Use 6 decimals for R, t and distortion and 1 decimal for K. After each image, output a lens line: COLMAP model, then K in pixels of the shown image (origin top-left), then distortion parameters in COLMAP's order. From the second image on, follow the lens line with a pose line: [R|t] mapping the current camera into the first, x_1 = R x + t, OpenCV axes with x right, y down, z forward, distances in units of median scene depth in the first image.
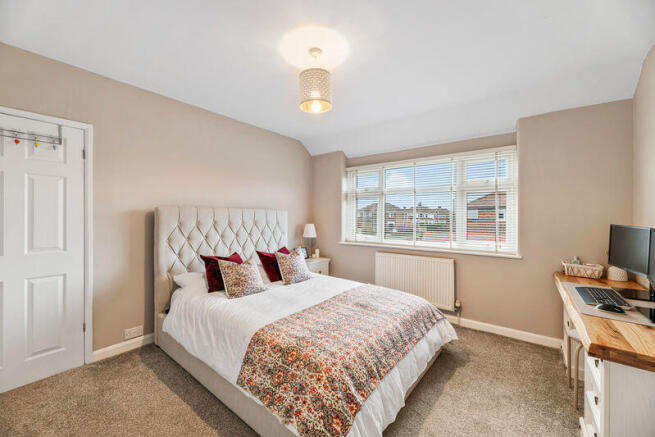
lens RADIAL K [[266.4, 0, 323.8], [0, 266.4, 216.8], [0, 0, 1]] dist [-0.000918, -0.000126]
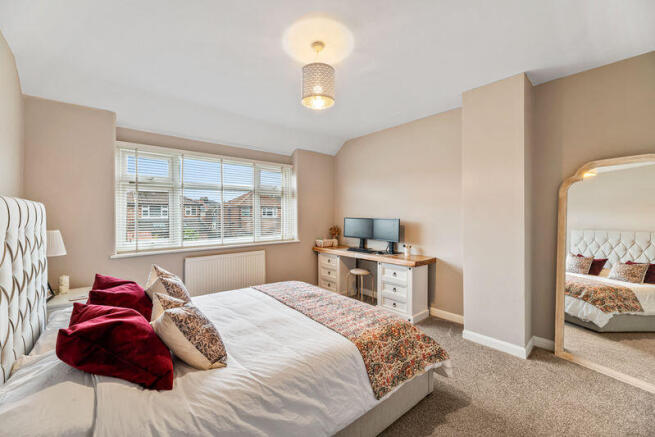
lens RADIAL K [[263.9, 0, 327.4], [0, 263.9, 214.8], [0, 0, 1]] dist [-0.000588, -0.000043]
pose [[0.178442, -0.010481, 0.983895, -0.850887], [0.008310, 0.999924, 0.009145, -0.008795], [-0.983915, 0.006544, 0.178515, 0.692049]]
